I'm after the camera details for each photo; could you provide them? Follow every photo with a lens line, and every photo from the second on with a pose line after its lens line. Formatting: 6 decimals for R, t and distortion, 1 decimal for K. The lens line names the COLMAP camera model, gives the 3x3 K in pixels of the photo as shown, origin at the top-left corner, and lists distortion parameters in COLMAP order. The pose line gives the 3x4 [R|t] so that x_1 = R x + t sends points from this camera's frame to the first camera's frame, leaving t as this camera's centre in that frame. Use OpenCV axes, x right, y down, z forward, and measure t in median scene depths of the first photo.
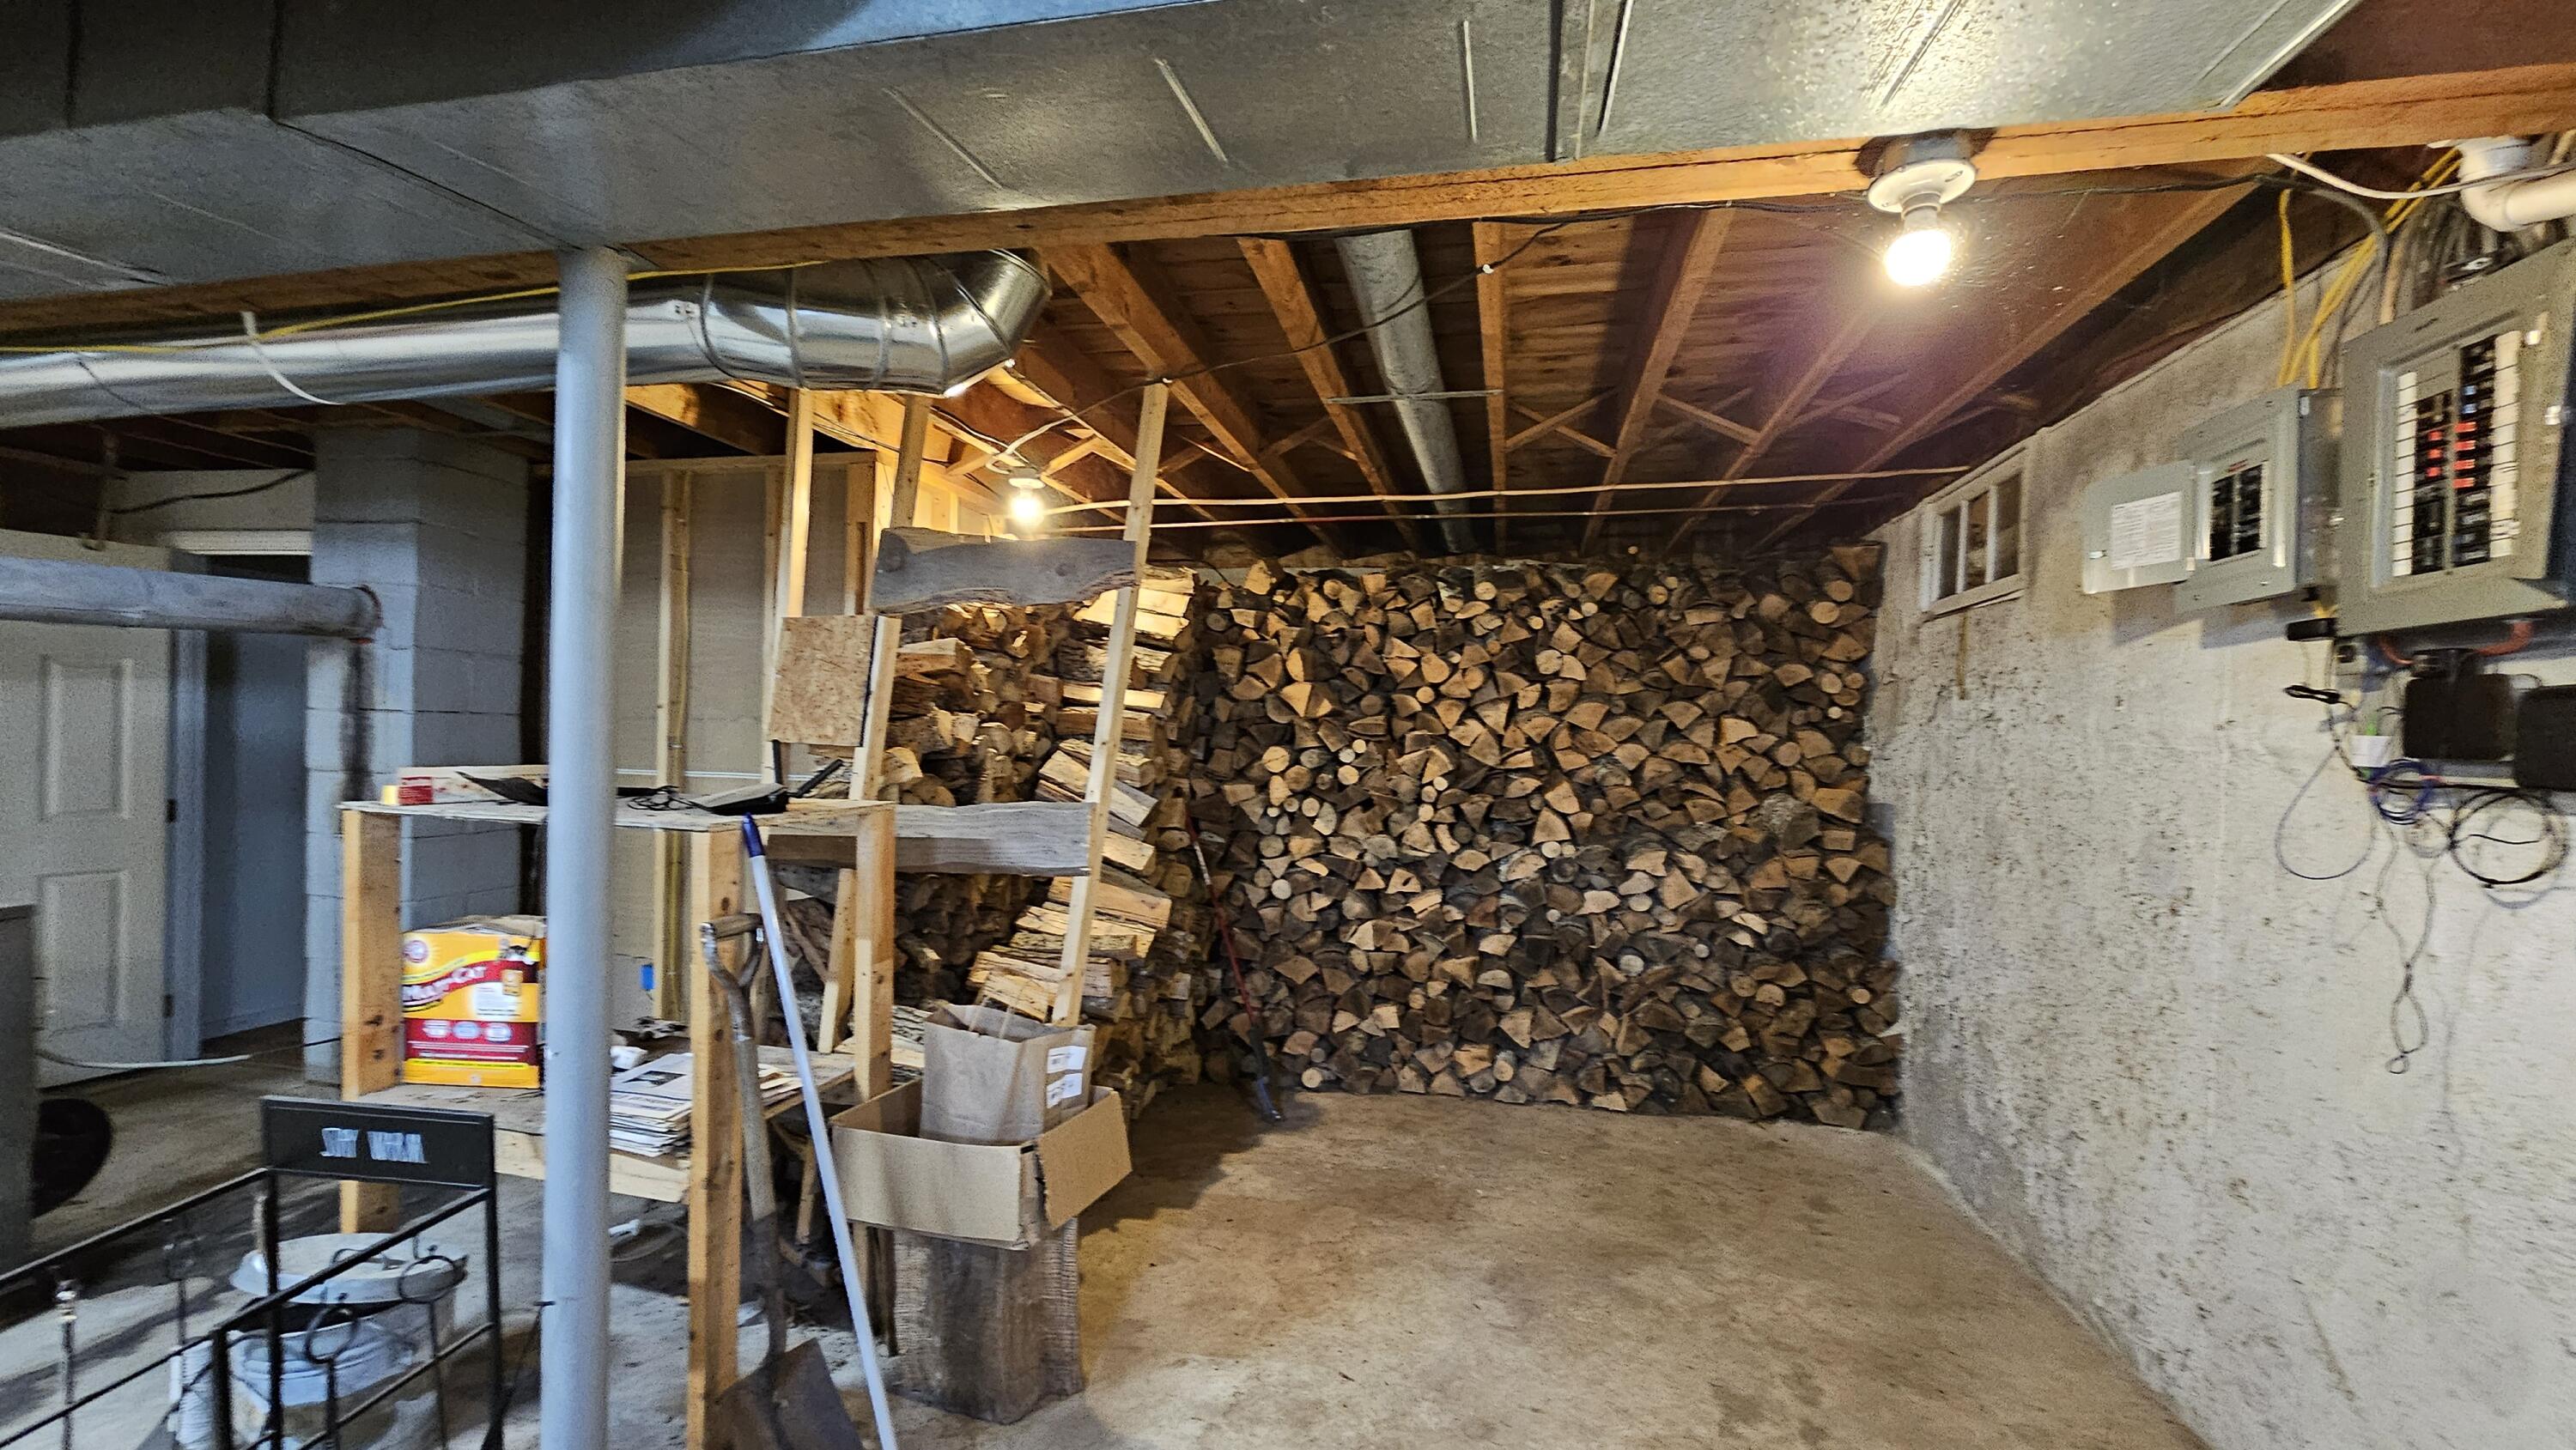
lens RADIAL K [[1066.4, 0, 1288.0], [0, 1066.4, 725.0], [0, 0, 1]] dist [-0.000890, -0.000034]
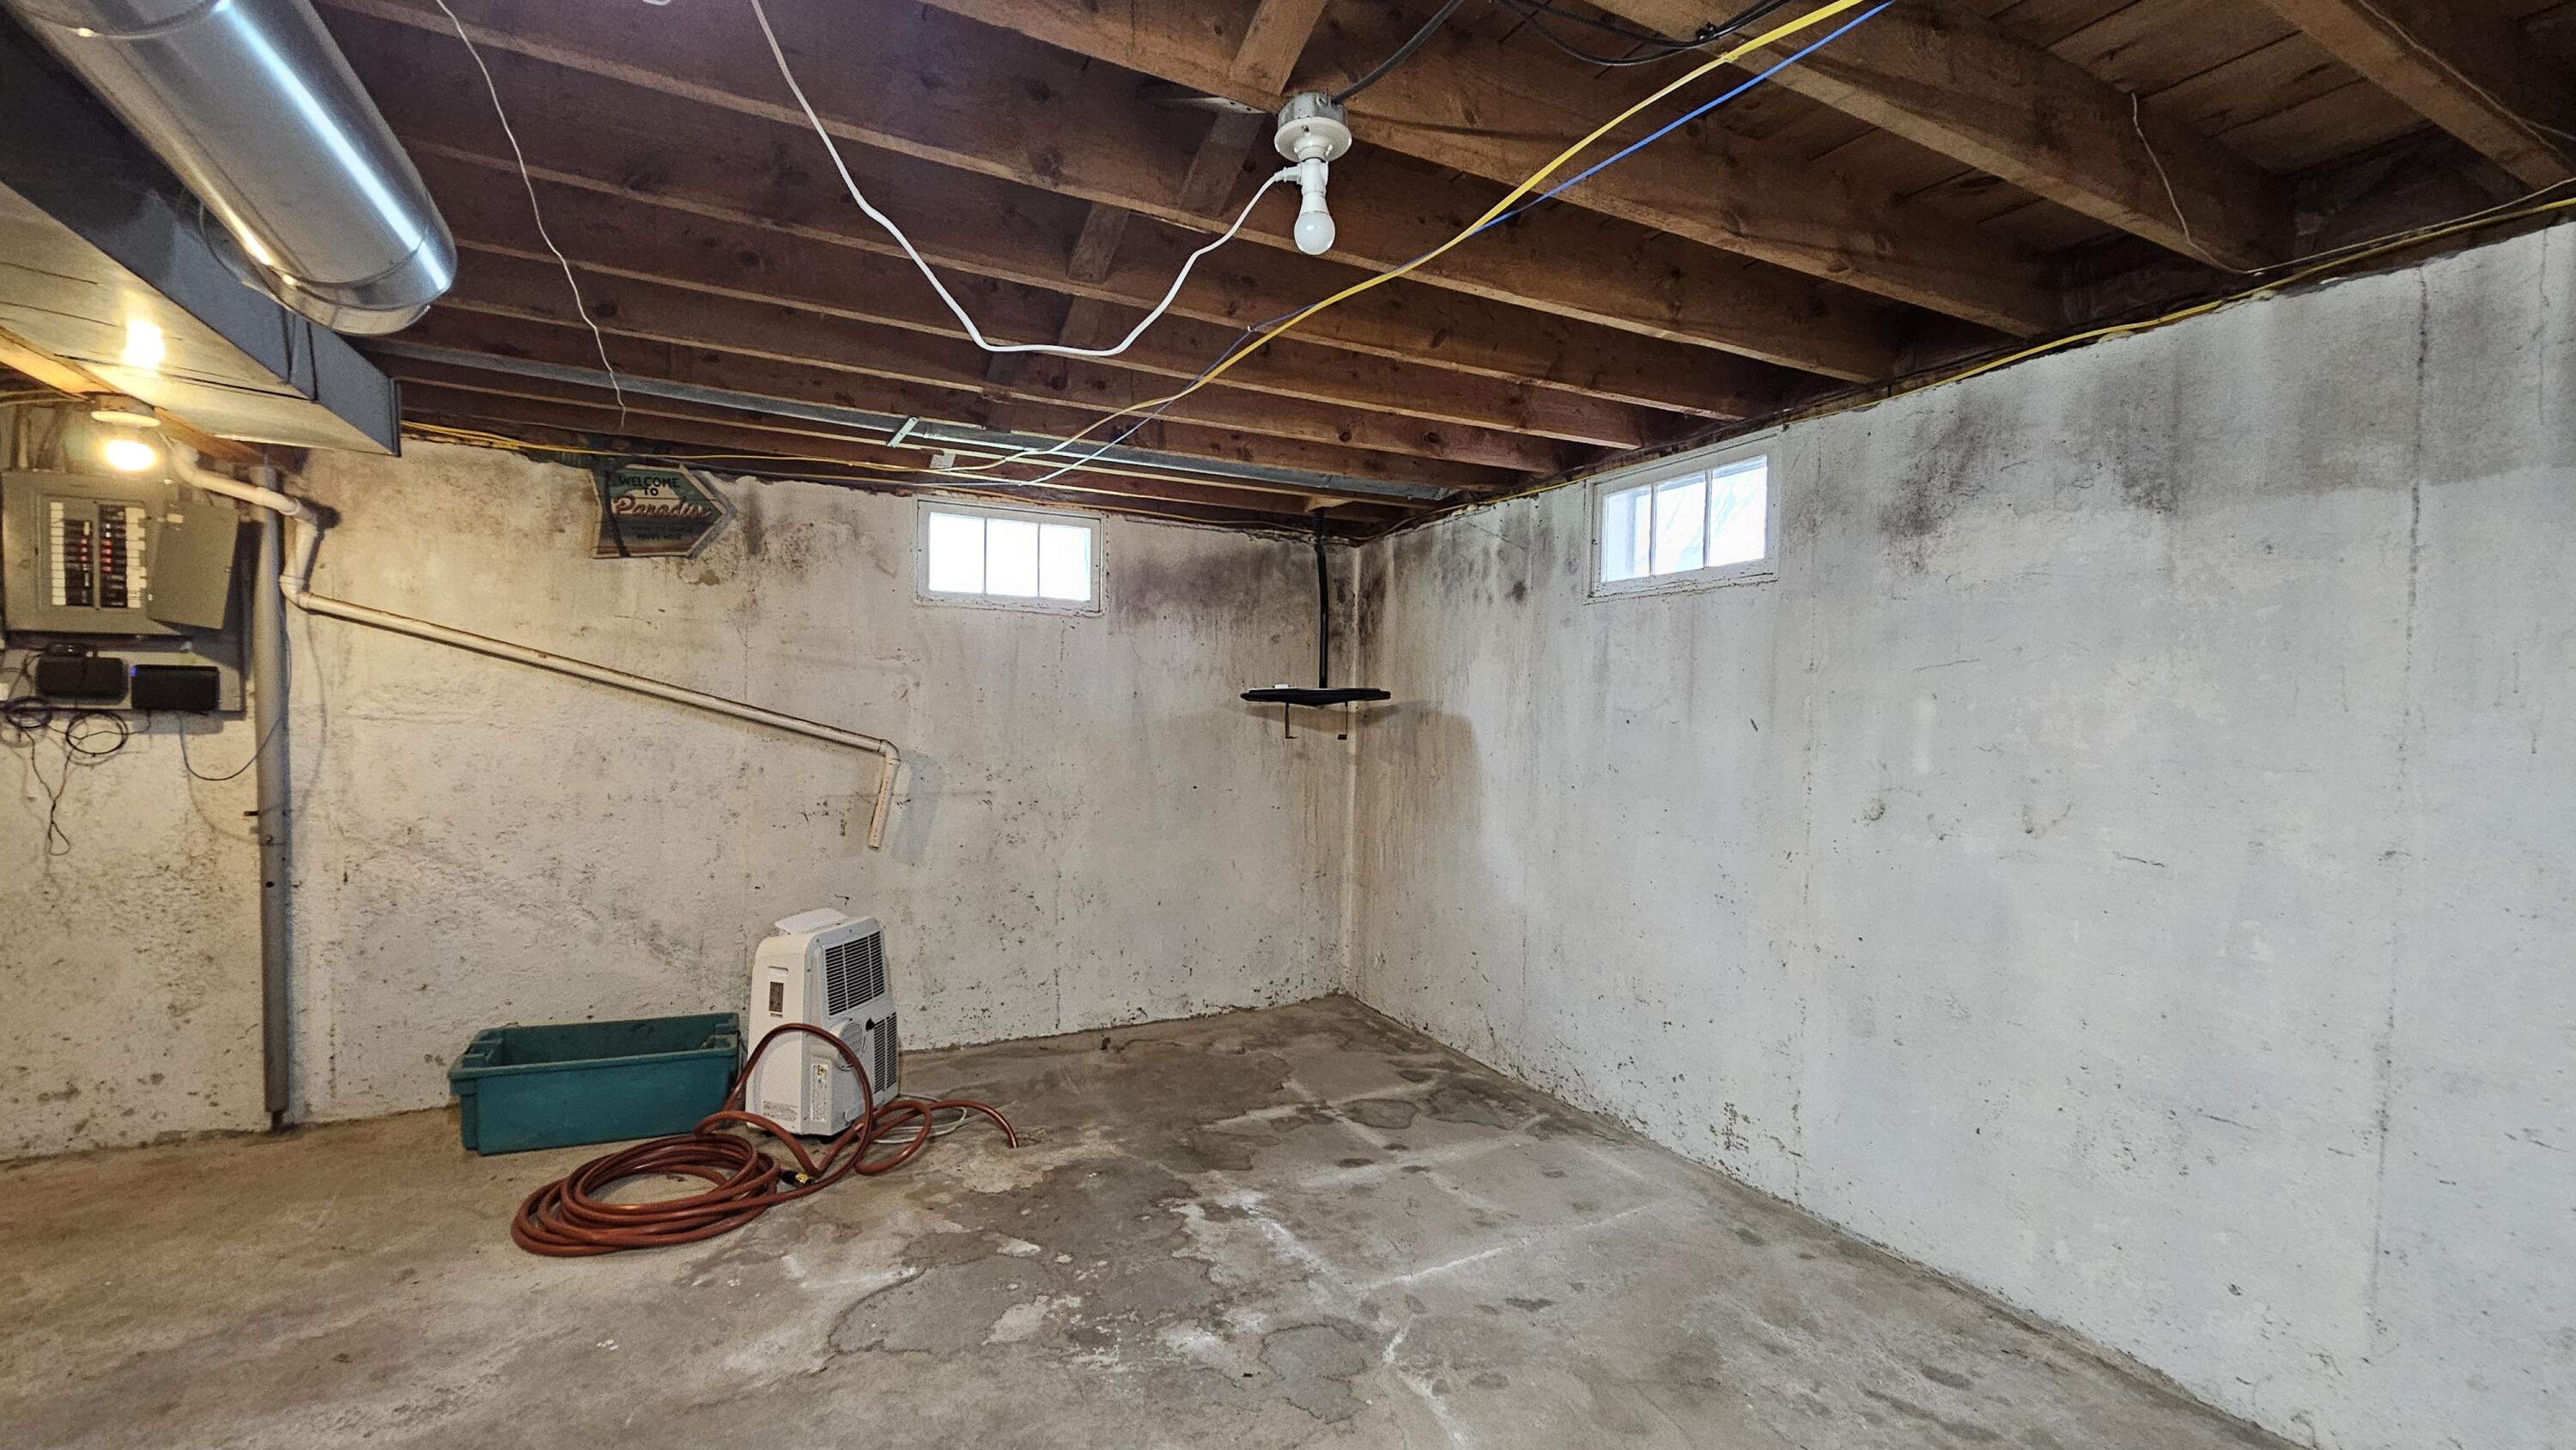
lens RADIAL K [[1066.4, 0, 1288.0], [0, 1066.4, 725.0], [0, 0, 1]] dist [-0.000890, -0.000034]
pose [[-0.630112, -0.068134, 0.773509, -2.084742], [-0.030395, 0.997544, 0.063107, -0.120497], [-0.775909, 0.016254, -0.630635, 0.510310]]
